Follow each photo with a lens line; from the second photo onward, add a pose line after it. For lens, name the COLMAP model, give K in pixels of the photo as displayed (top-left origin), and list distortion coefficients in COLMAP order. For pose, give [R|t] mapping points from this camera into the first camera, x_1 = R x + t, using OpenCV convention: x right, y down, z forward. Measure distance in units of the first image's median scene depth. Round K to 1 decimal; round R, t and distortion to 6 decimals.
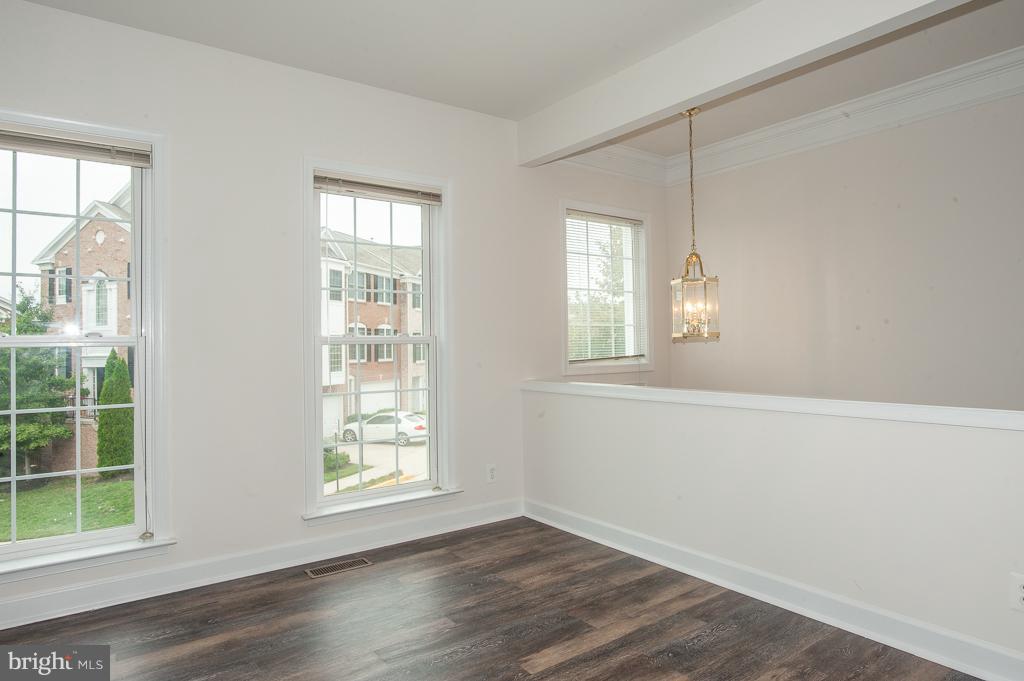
lens RADIAL K [[607.2, 0, 496.0], [0, 607.2, 336.2], [0, 0, 1]] dist [-0.006809, -0.000489]
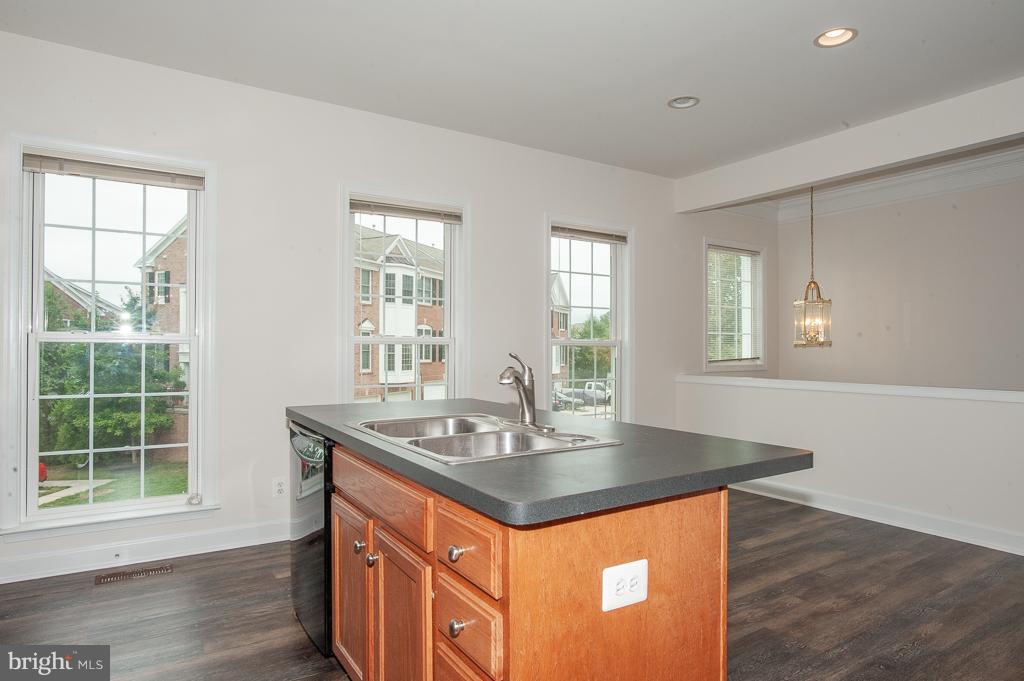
lens RADIAL K [[599.0, 0, 509.8], [0, 599.0, 346.2], [0, 0, 1]] dist [-0.010051, 0.002232]
pose [[0.999034, 0.016464, -0.040737, -0.231951], [-0.015987, 0.999800, 0.012004, 0.000109], [0.040926, -0.011342, 0.999098, -0.279043]]
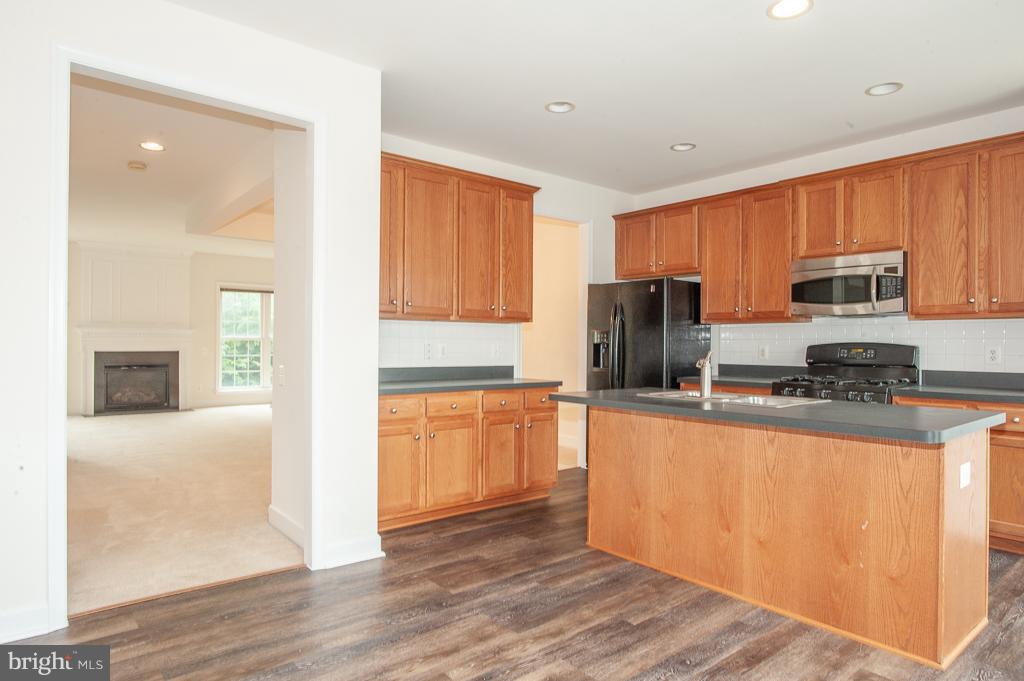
lens RADIAL K [[606.9, 0, 514.1], [0, 606.9, 346.8], [0, 0, 1]] dist [-0.028769, 0.001748]
pose [[-0.996801, 0.004911, -0.079766, 0.011860], [0.005925, 0.999905, -0.012479, 0.010628], [0.079697, -0.012912, -0.996735, 0.741065]]
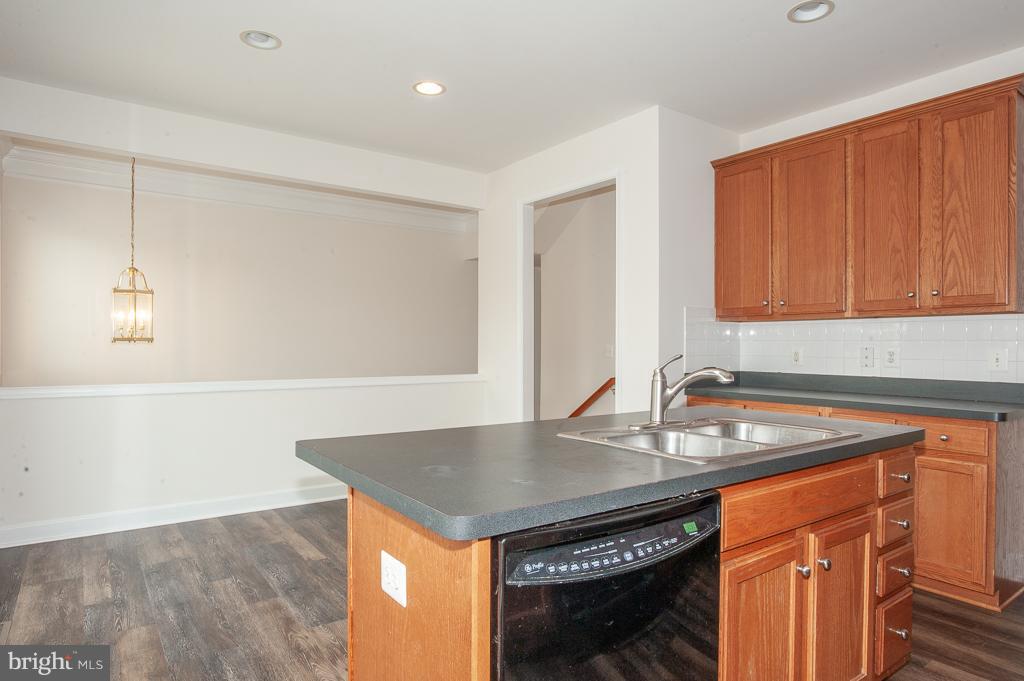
lens RADIAL K [[599.0, 0, 509.8], [0, 599.0, 346.2], [0, 0, 1]] dist [-0.010051, 0.002232]
pose [[0.002199, 0.016323, 0.999864, -0.653046], [-0.019279, 0.999682, -0.016278, 0.012261], [-0.999812, -0.019240, 0.002513, 0.235541]]
